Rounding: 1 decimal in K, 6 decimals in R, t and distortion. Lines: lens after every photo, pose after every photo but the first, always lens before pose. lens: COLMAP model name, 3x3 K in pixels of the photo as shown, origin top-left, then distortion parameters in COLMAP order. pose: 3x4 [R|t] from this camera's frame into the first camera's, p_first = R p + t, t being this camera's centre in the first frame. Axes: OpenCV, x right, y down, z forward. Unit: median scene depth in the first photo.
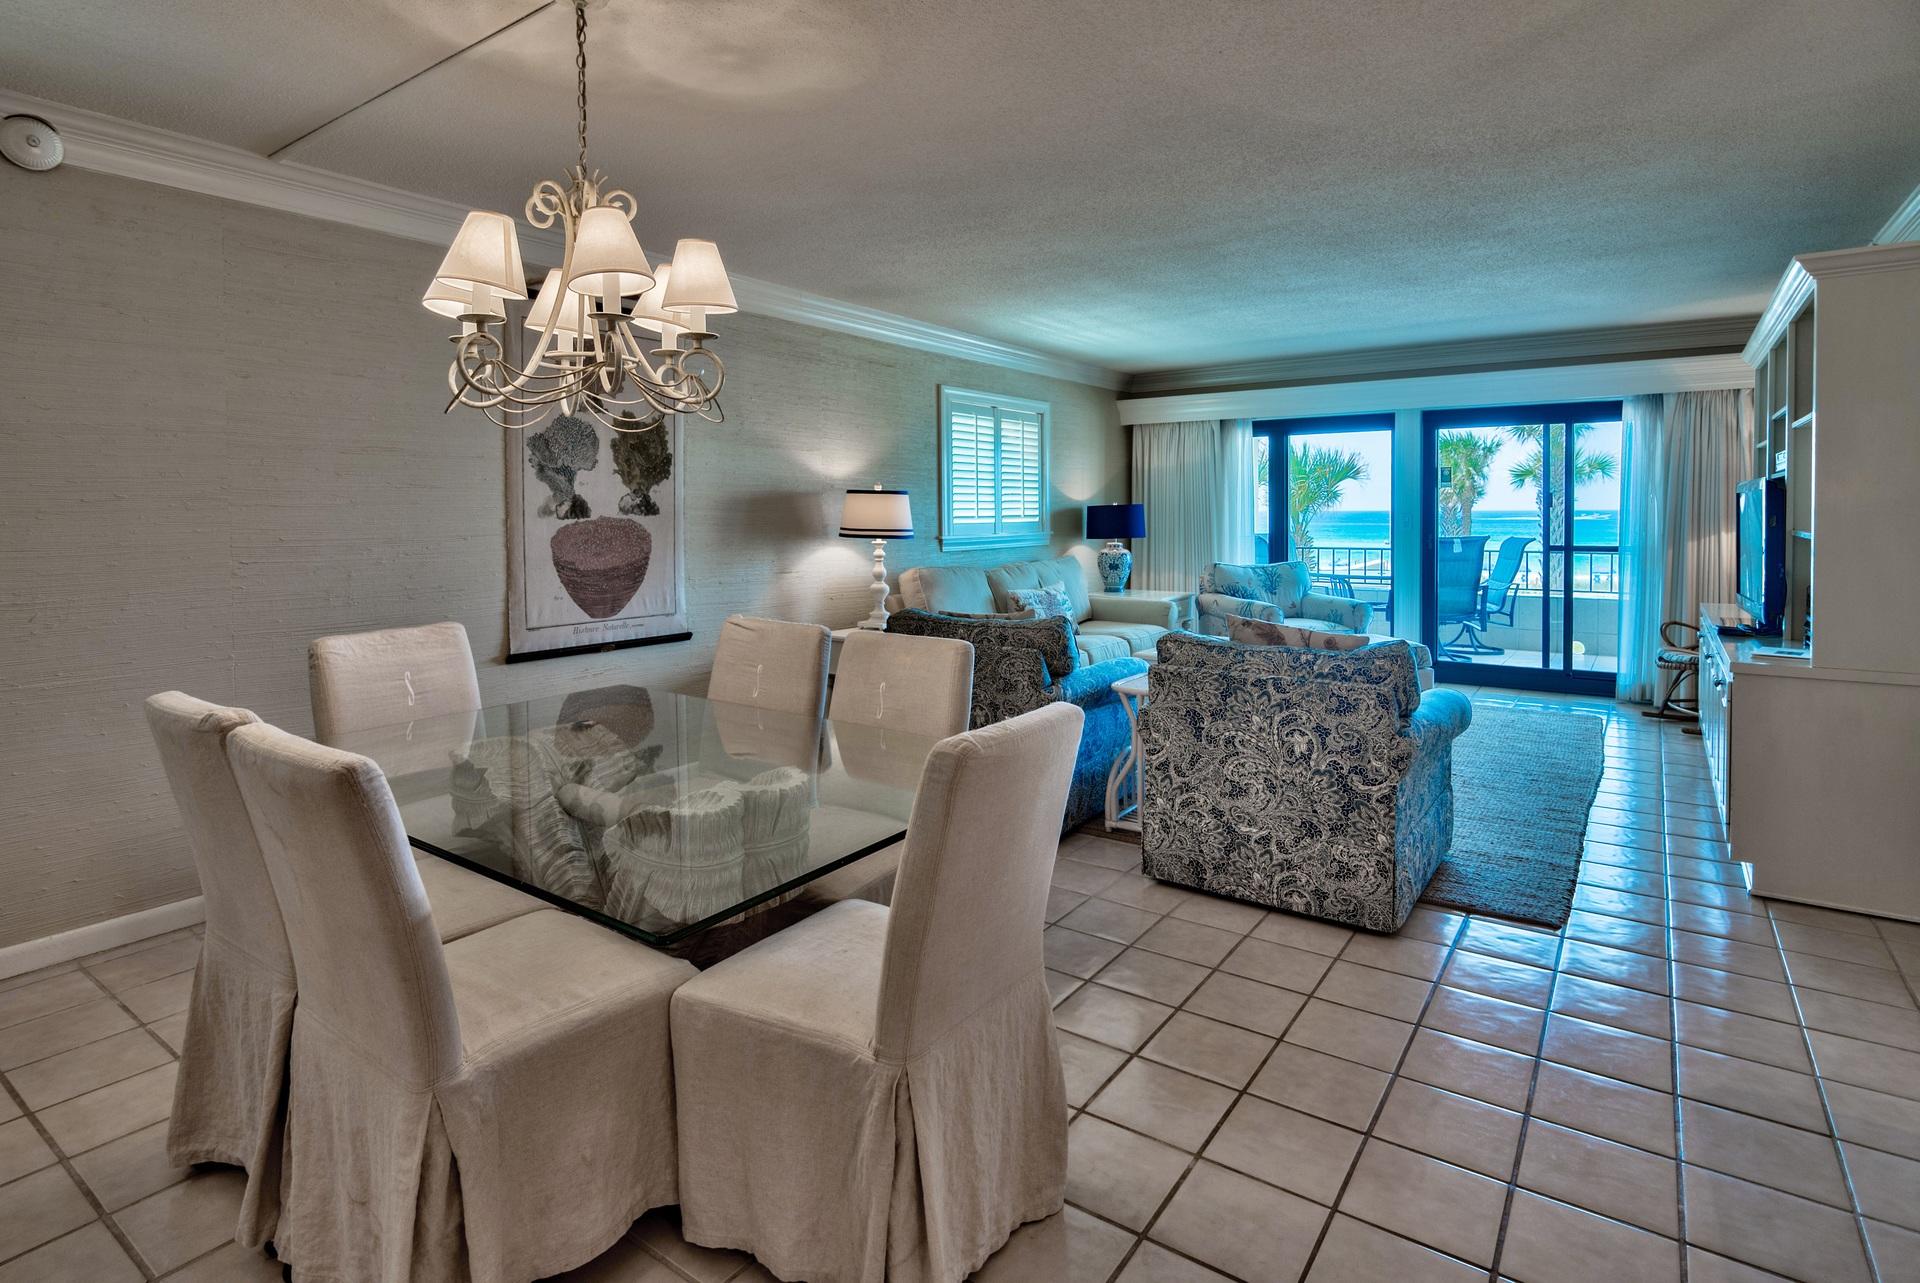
lens RADIAL K [[973.7, 0, 951.7], [0, 973.7, 528.6], [0, 0, 1]] dist [-0.007412, -0.000181]
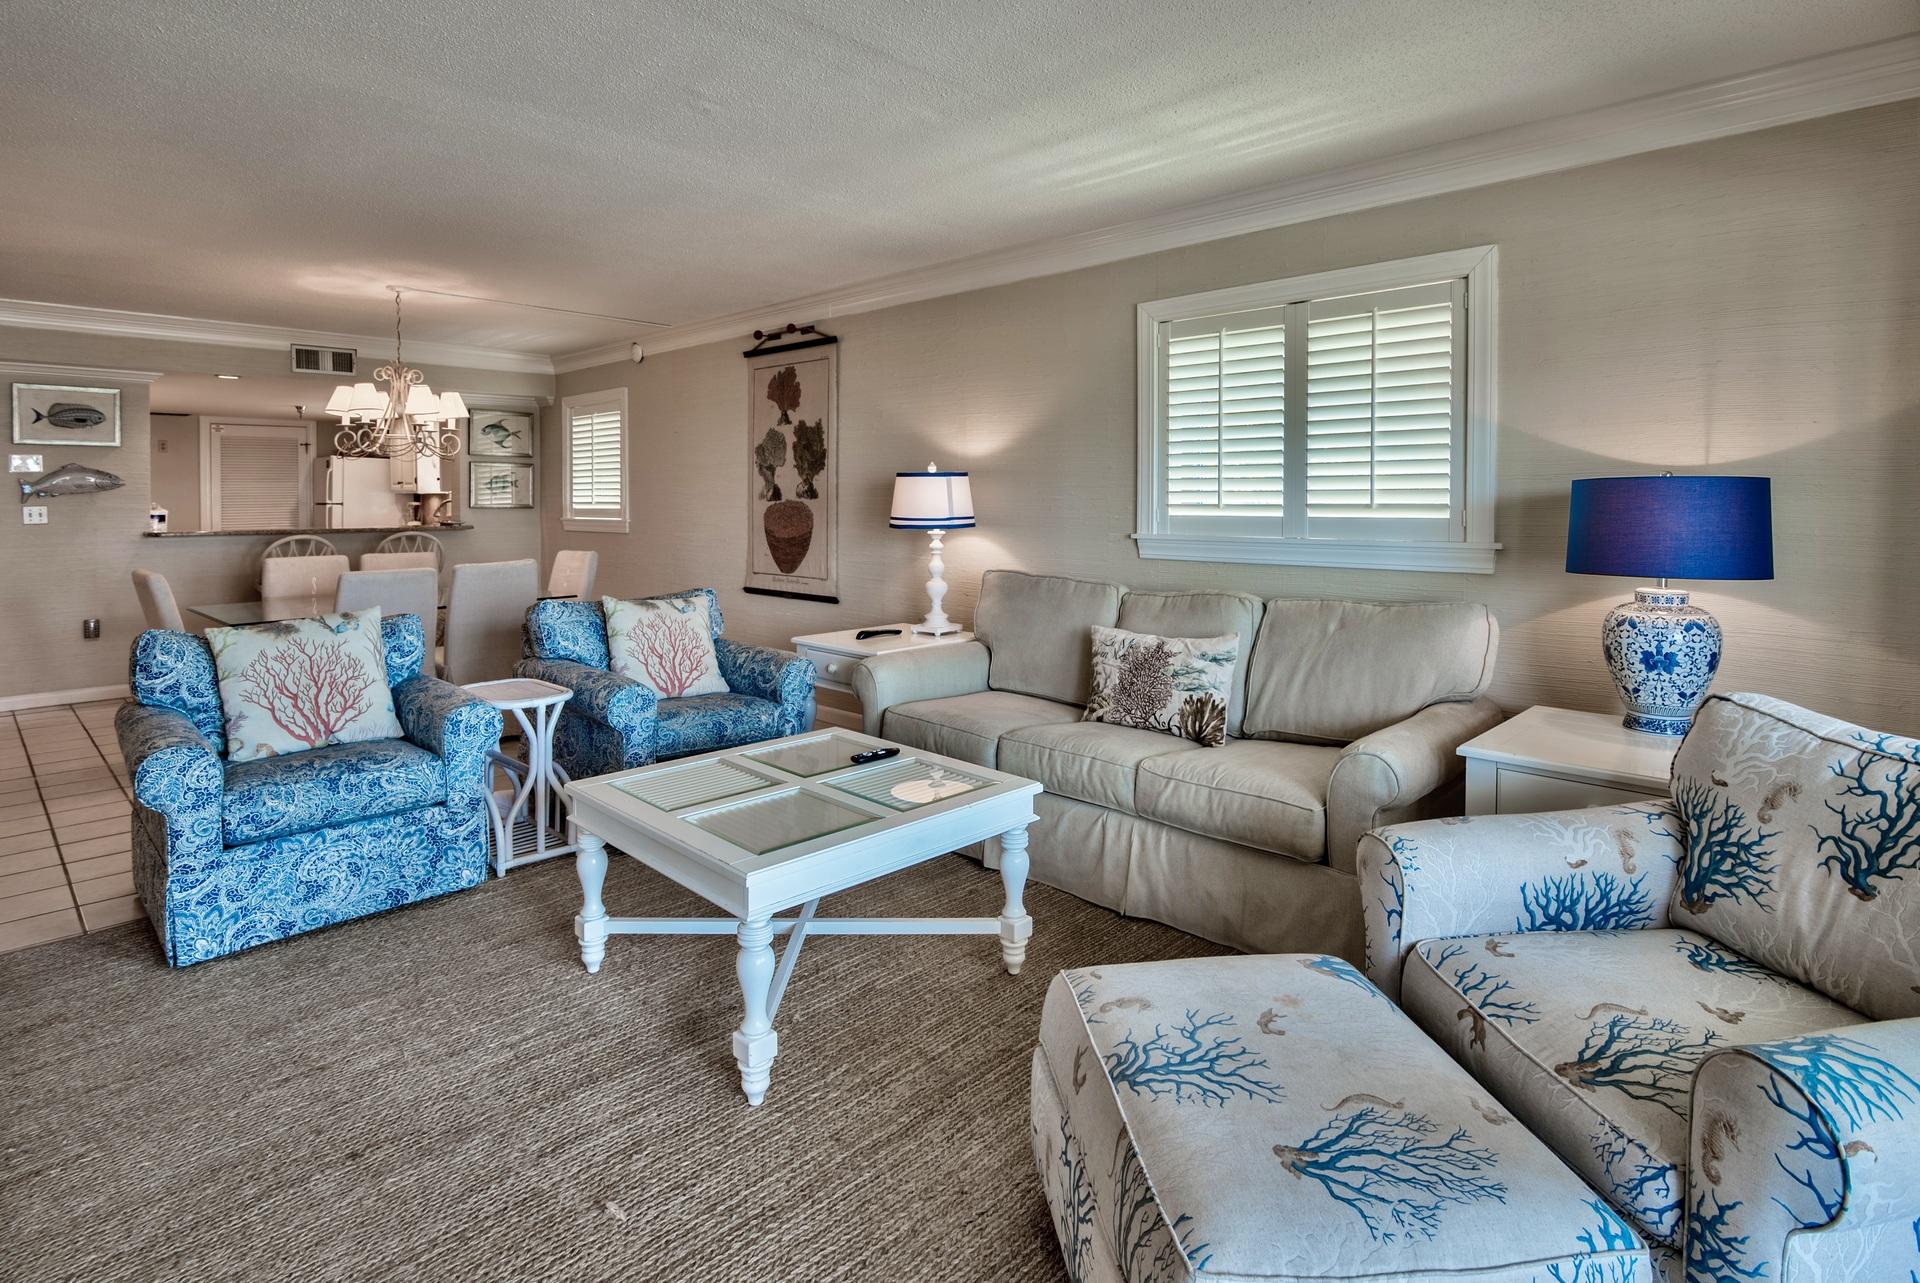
lens RADIAL K [[973.7, 0, 988.5], [0, 973.7, 519.8], [0, 0, 1]] dist [-0.007412, -0.000181]
pose [[-0.125118, 0.028983, -0.991718, 0.612253], [-0.014984, 0.999404, 0.031098, -0.019597], [0.992029, 0.018751, -0.124609, 0.918107]]
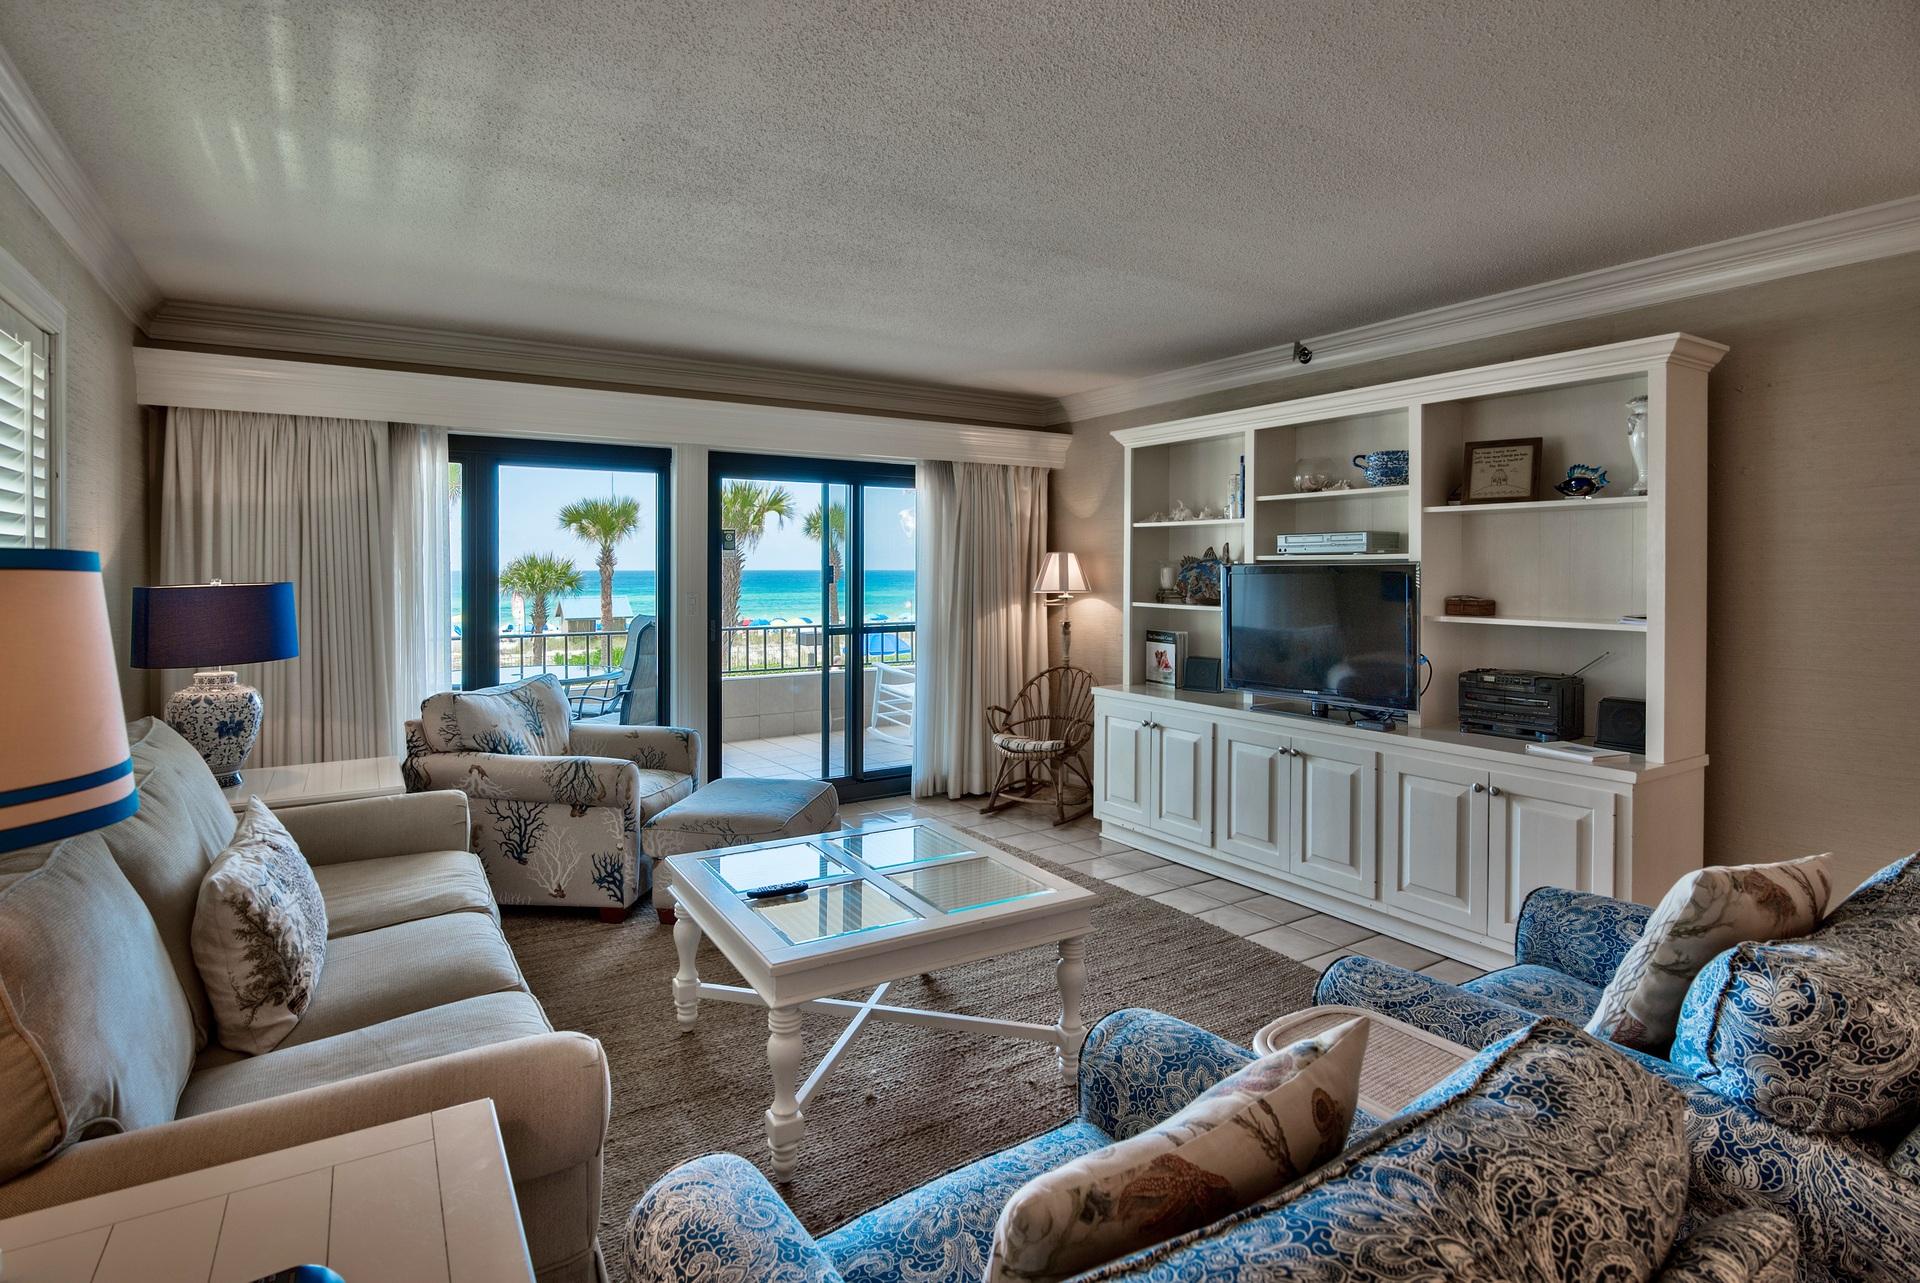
lens RADIAL K [[973.7, 0, 963.6], [0, 973.7, 565.5], [0, 0, 1]] dist [-0.007412, -0.000181]
pose [[0.364706, 0.006881, 0.931097, -0.126895], [0.016376, 0.999771, -0.013803, -0.024457], [-0.930979, 0.020282, 0.364510, 0.607928]]
